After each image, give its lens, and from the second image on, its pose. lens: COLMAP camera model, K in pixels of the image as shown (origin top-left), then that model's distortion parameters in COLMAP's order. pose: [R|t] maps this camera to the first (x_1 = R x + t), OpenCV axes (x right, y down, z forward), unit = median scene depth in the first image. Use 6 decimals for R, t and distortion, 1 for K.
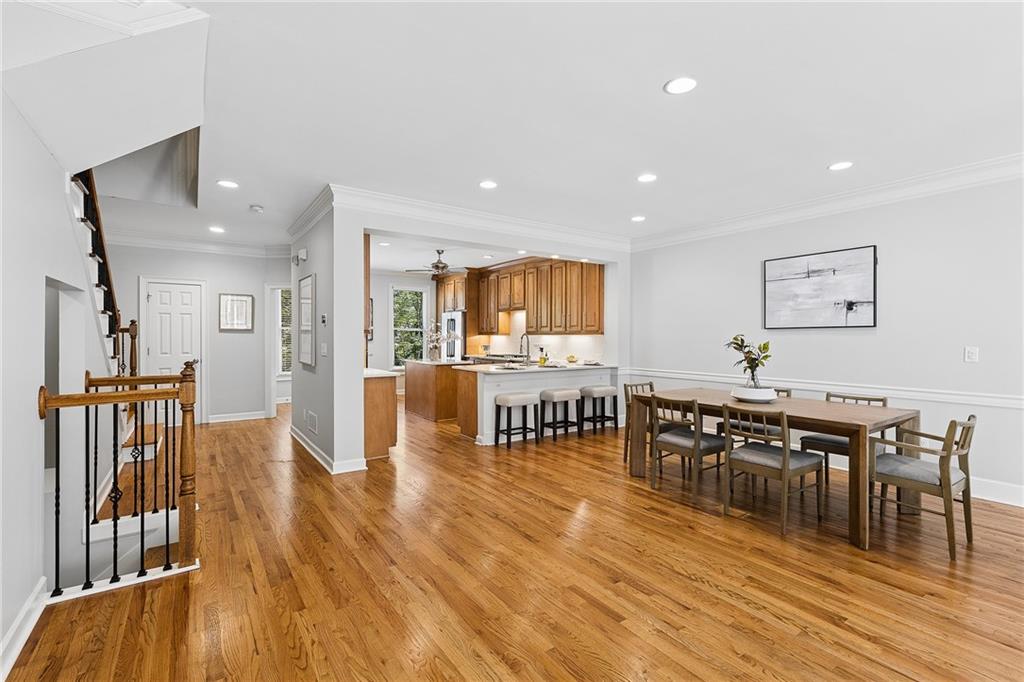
lens RADIAL K [[463.0, 0, 506.3], [0, 463.0, 341.9], [0, 0, 1]] dist [0.000170, -0.001830]
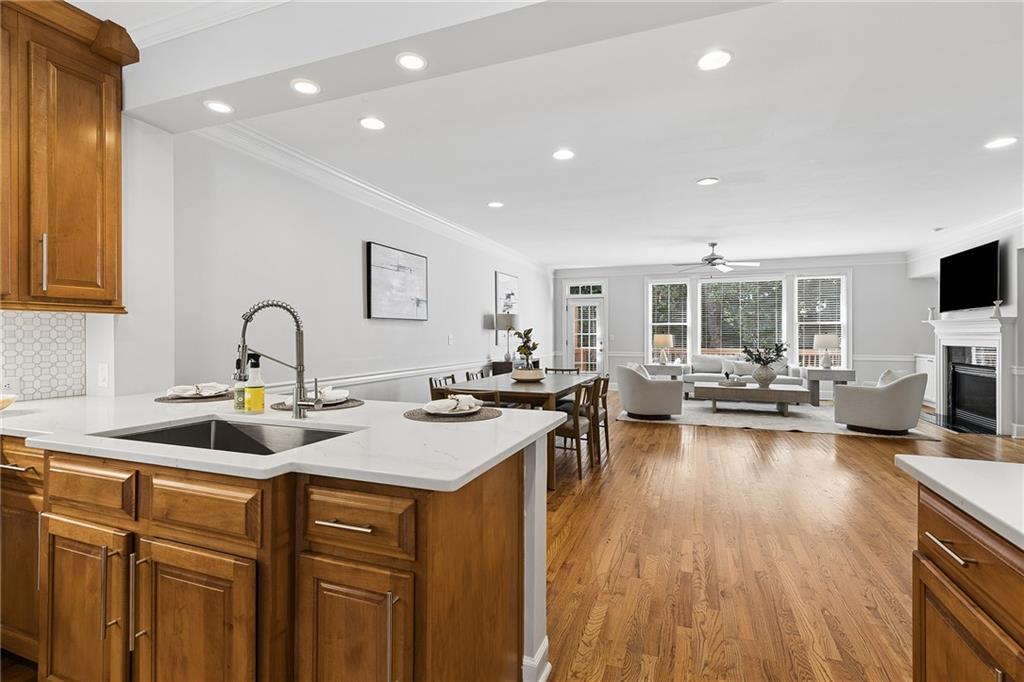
lens RADIAL K [[463.0, 0, 511.2], [0, 463.0, 330.2], [0, 0, 1]] dist [0.000170, -0.001830]
pose [[-0.553767, 0.006992, 0.832642, -0.238446], [0.005854, 0.999973, -0.004503, -0.000311], [-0.832651, 0.002380, -0.553793, 0.934061]]
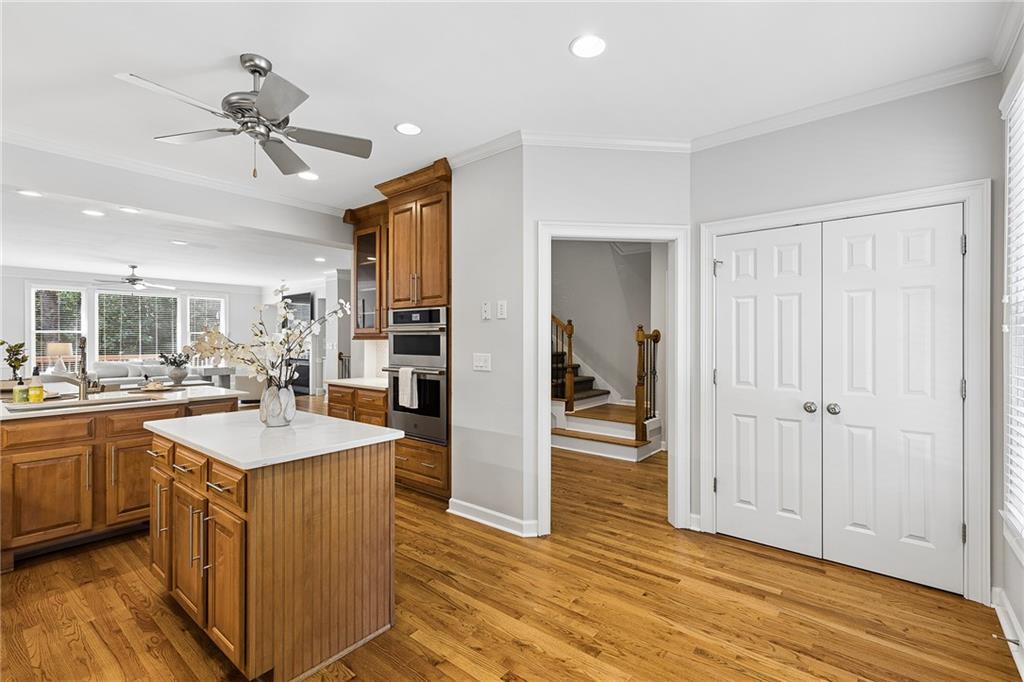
lens RADIAL K [[442.1, 0, 488.8], [0, 442.1, 334.4], [0, 0, 1]] dist [0.021288, -0.000285]
pose [[-0.965542, -0.006215, -0.260174, -0.220843], [-0.006065, 0.999981, -0.001380, -0.020758], [0.260178, 0.000246, -0.965561, 1.389078]]
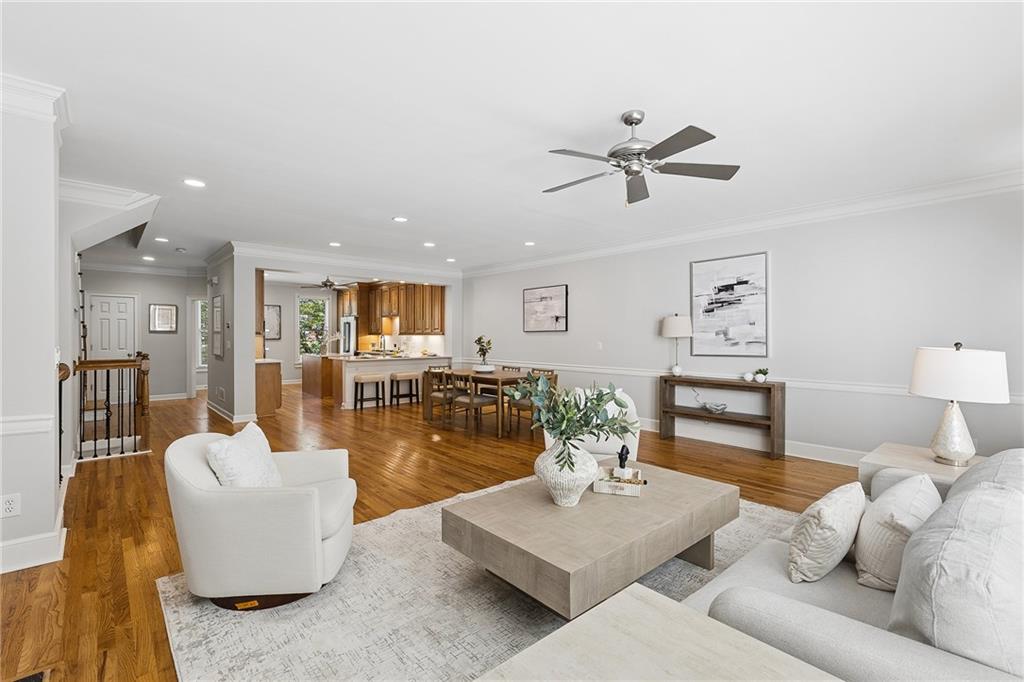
lens RADIAL K [[463.0, 0, 516.1], [0, 463.0, 338.1], [0, 0, 1]] dist [0.000170, -0.001830]
pose [[0.990042, -0.000916, 0.140769, 0.224017], [0.001835, 0.999978, -0.006395, 0.003175], [-0.140760, 0.006590, 0.990022, -0.439844]]
